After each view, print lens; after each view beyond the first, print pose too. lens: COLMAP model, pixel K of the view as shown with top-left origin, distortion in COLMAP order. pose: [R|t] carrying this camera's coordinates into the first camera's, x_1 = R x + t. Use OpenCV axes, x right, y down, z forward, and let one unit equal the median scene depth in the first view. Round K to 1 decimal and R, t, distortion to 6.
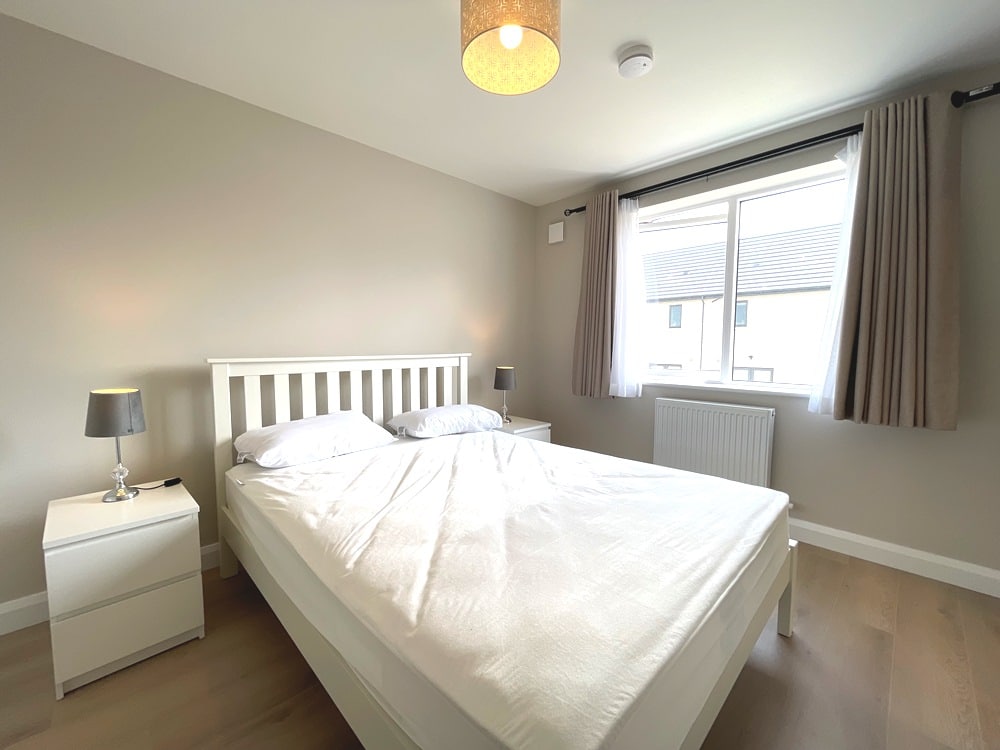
lens RADIAL K [[407.1, 0, 500.0], [0, 407.1, 375.0], [0, 0, 1]] dist [-0.000896, -0.000139]
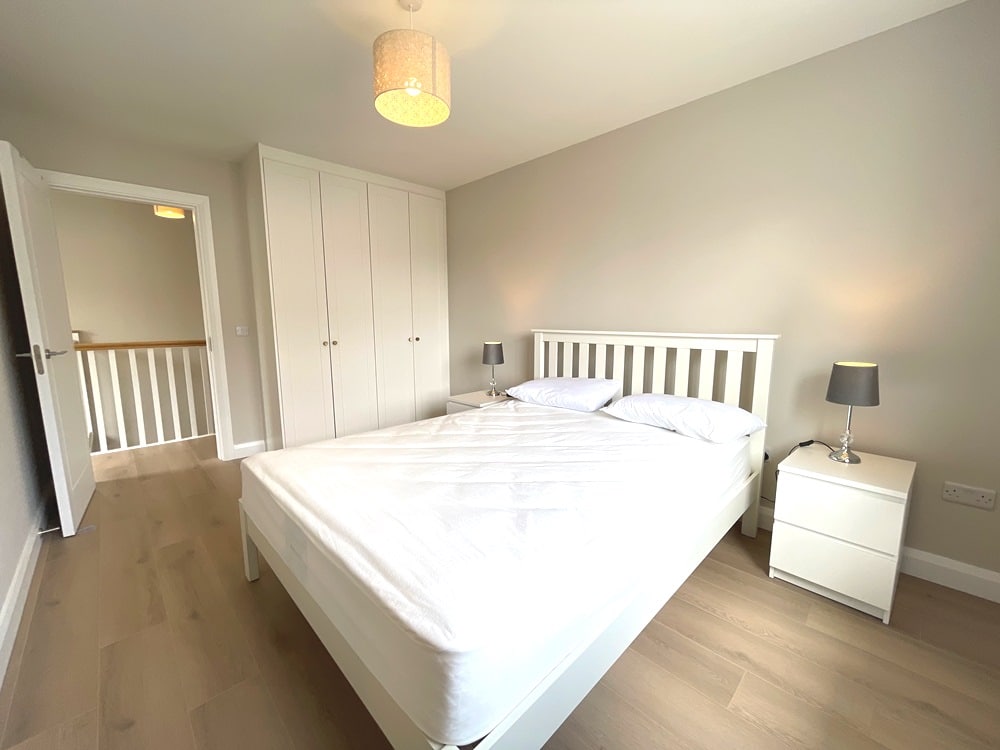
lens RADIAL K [[407.1, 0, 500.0], [0, 407.1, 375.0], [0, 0, 1]] dist [-0.000896, -0.000139]
pose [[-0.009304, 0.135857, -0.990685, 0.724941], [-0.075945, 0.987770, 0.136170, -0.054110], [0.997069, 0.076504, 0.001127, 0.671087]]
